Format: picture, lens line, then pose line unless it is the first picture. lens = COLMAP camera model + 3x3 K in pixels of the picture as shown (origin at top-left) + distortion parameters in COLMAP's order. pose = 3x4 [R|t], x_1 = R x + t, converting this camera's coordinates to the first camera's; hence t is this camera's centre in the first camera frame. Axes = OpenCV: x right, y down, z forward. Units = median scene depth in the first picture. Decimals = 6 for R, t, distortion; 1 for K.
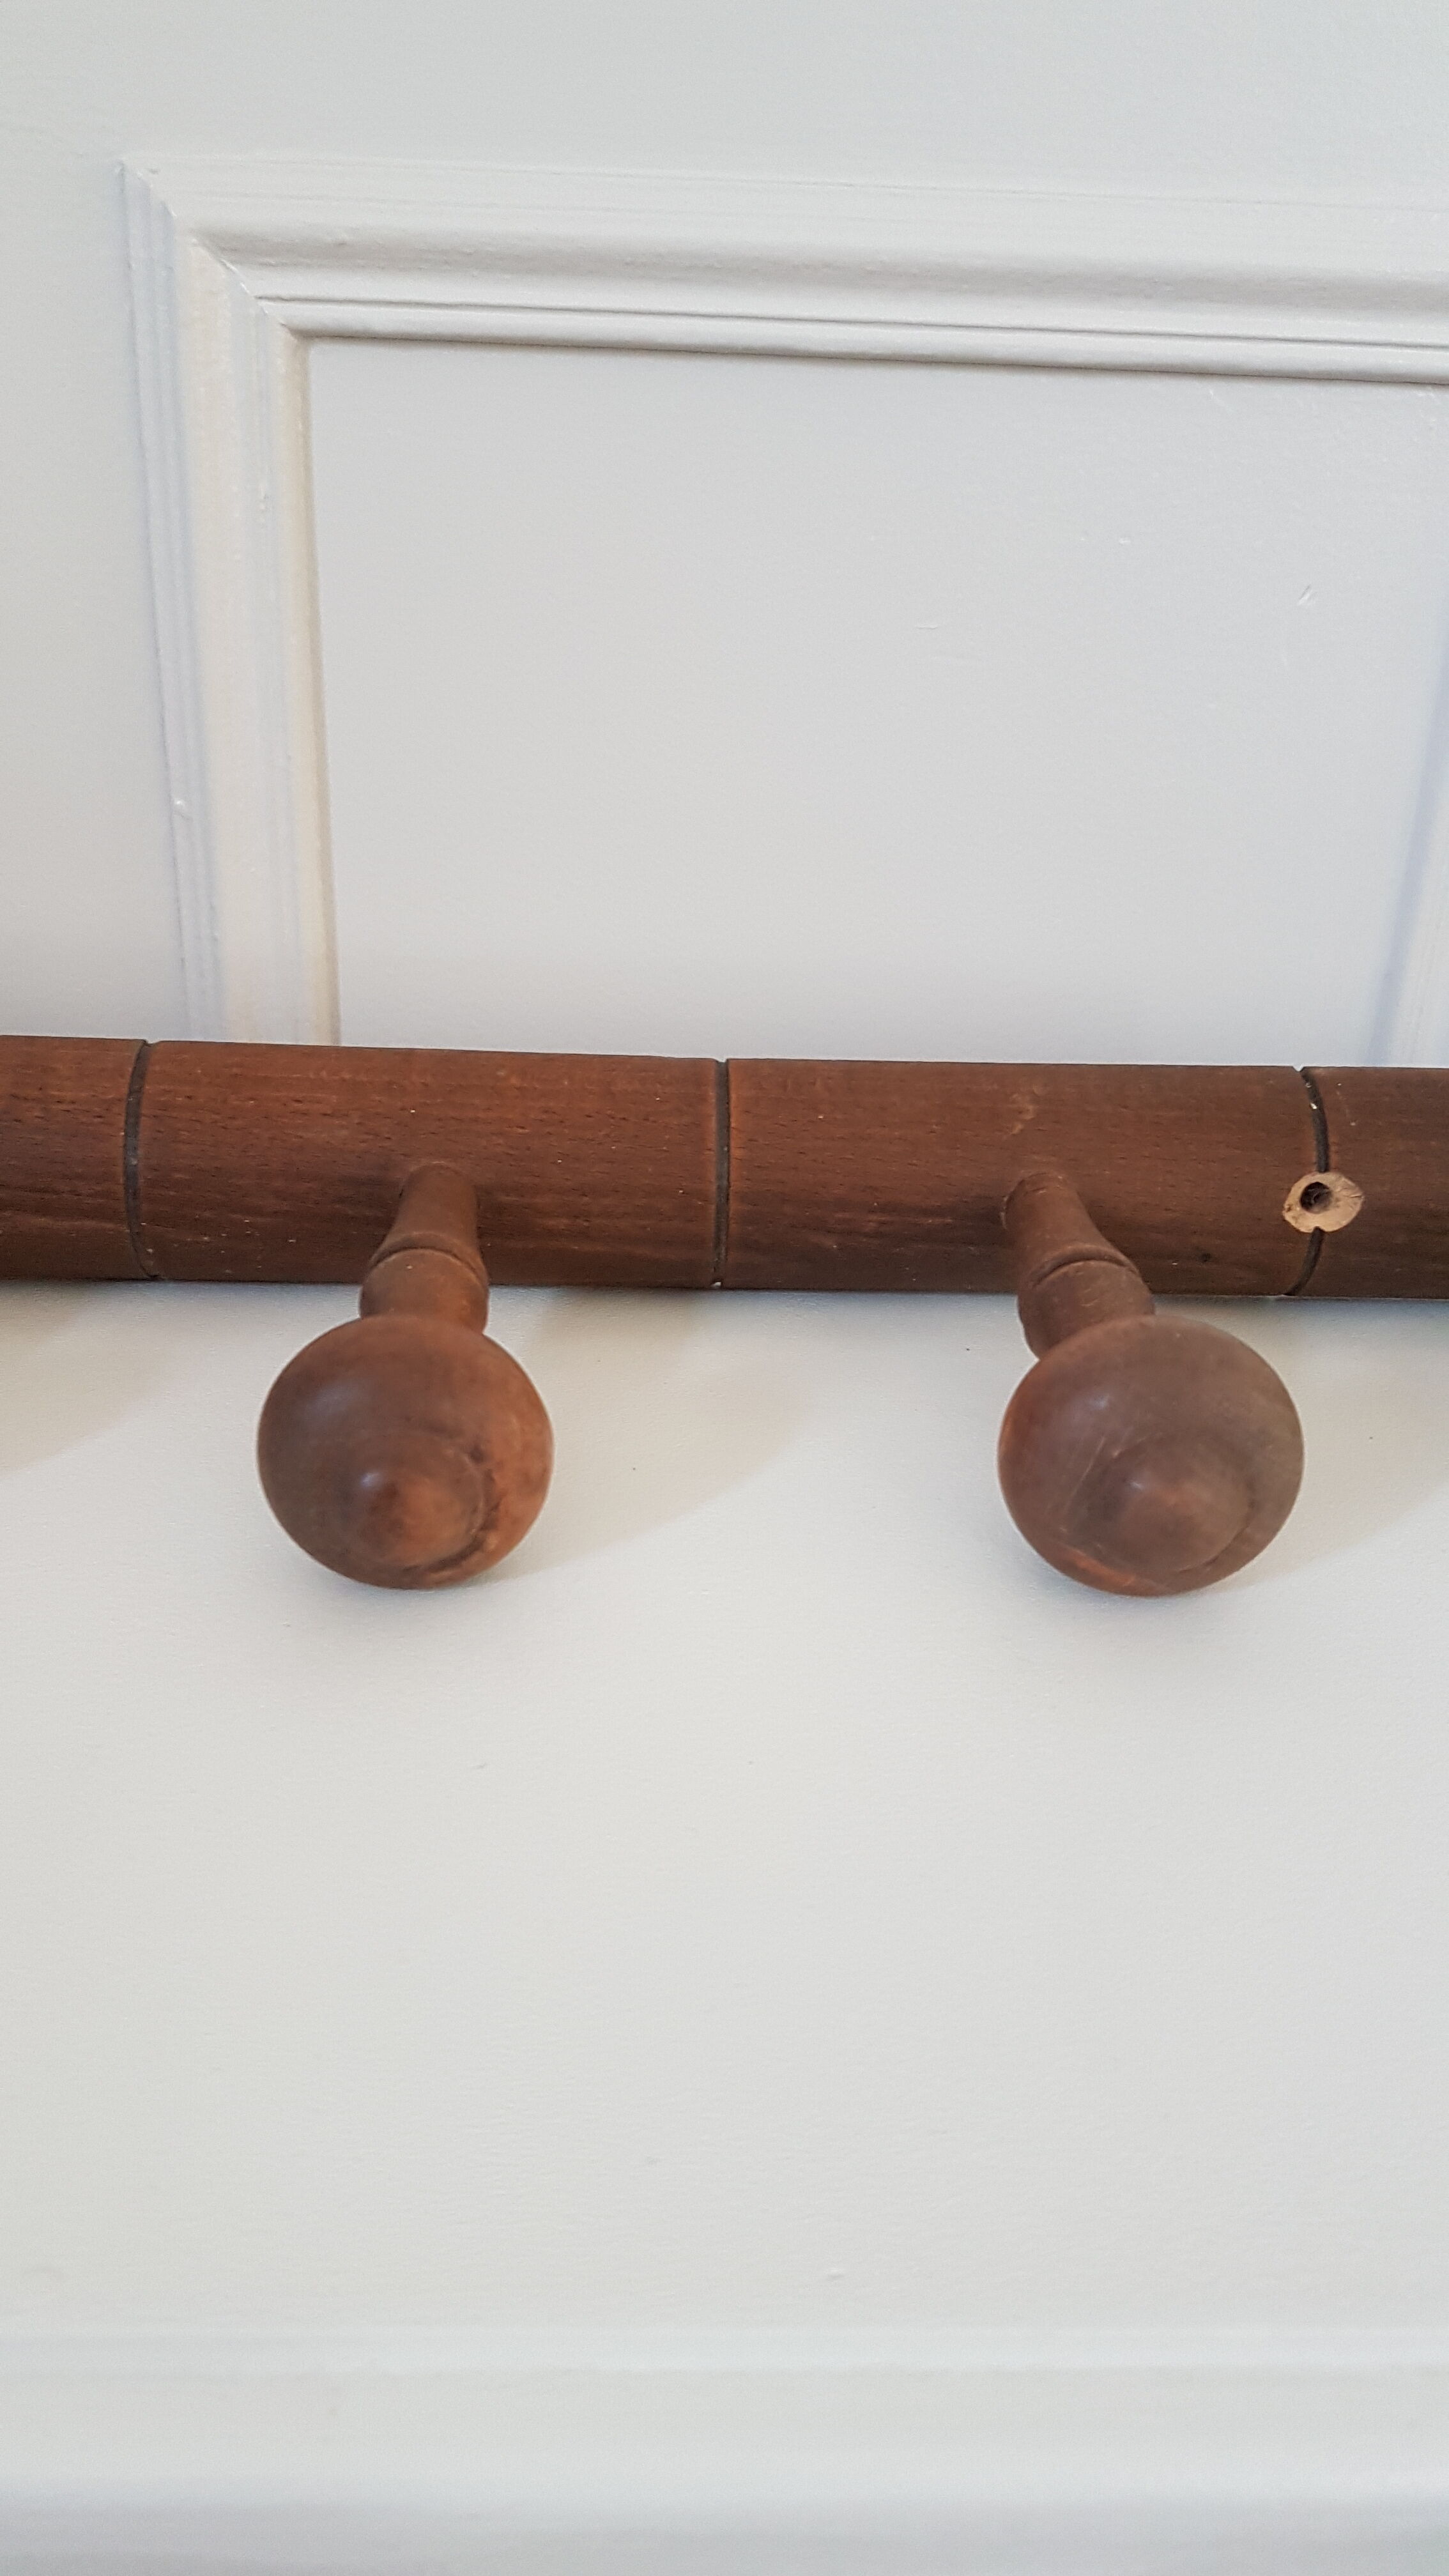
lens RADIAL K [[1978.3, 0, 703.0], [0, 1978.3, 1271.1], [0, 0, 1]] dist [0.257743, -0.494930]
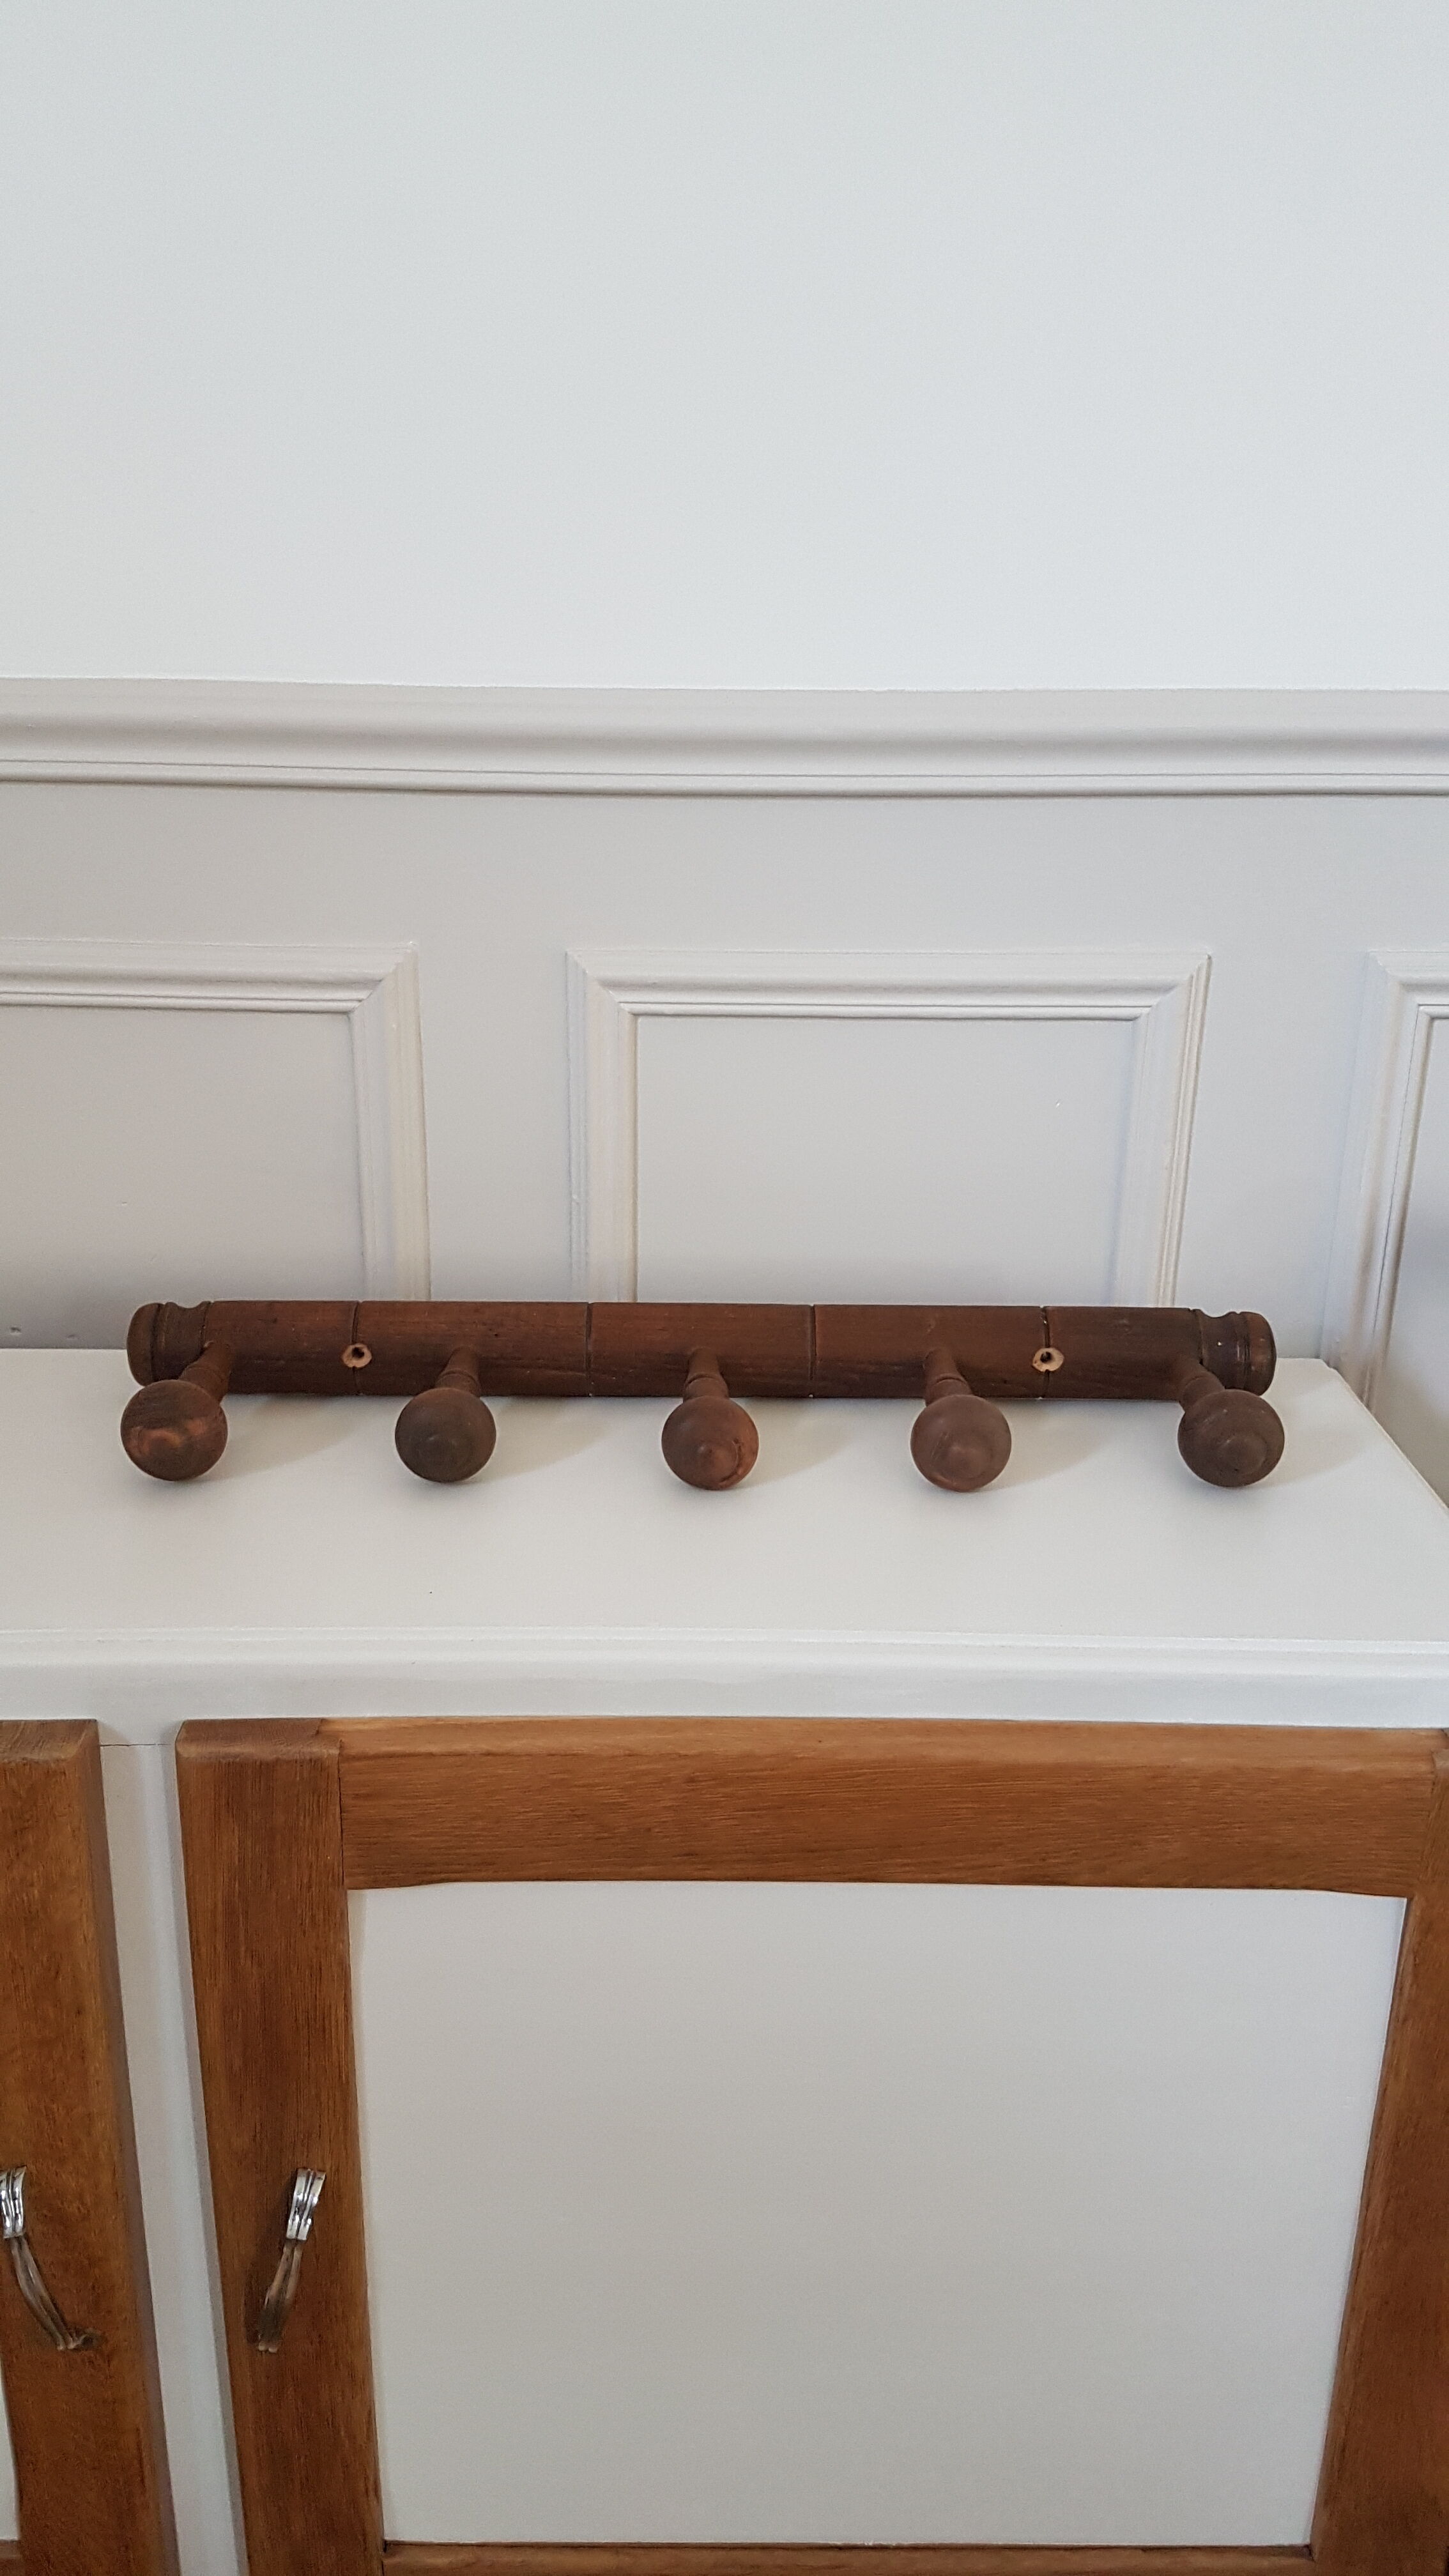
lens RADIAL K [[1985.7, 0, 724.5], [0, 1985.7, 1288.0], [0, 0, 1]] dist [0.268033, -0.570292]
pose [[0.999653, -0.013322, -0.022713, -0.044490], [0.011158, 0.995615, -0.092880, 0.106537], [0.023851, 0.092594, 0.995418, -1.542008]]
